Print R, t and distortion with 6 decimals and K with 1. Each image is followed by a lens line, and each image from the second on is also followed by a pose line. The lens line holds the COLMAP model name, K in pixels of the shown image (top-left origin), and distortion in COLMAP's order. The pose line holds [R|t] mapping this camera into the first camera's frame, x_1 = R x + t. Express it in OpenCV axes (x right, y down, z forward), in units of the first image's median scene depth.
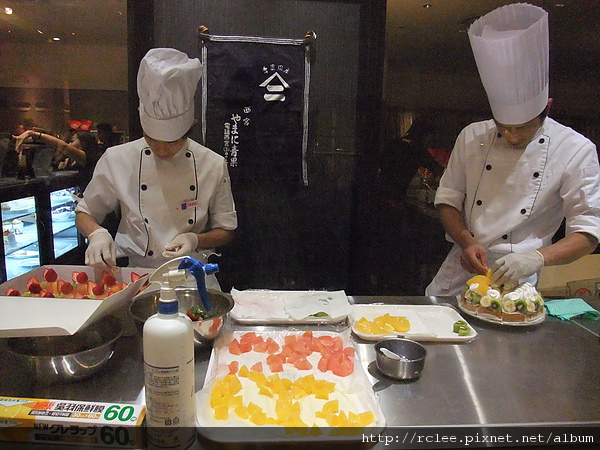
lens RADIAL K [[453.7, 0, 297.2], [0, 453.7, 223.4], [0, 0, 1]] dist [-0.015991, 0.009523]
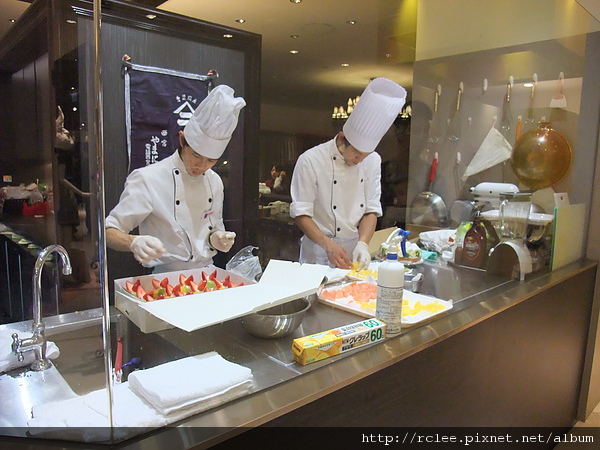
lens RADIAL K [[453.7, 0, 294.6], [0, 453.7, 223.1], [0, 0, 1]] dist [-0.015991, 0.009523]
pose [[0.771968, -0.095696, 0.628417, -0.822996], [0.112354, 0.993579, 0.013283, -0.008243], [-0.625653, 0.060351, 0.777763, -0.090369]]
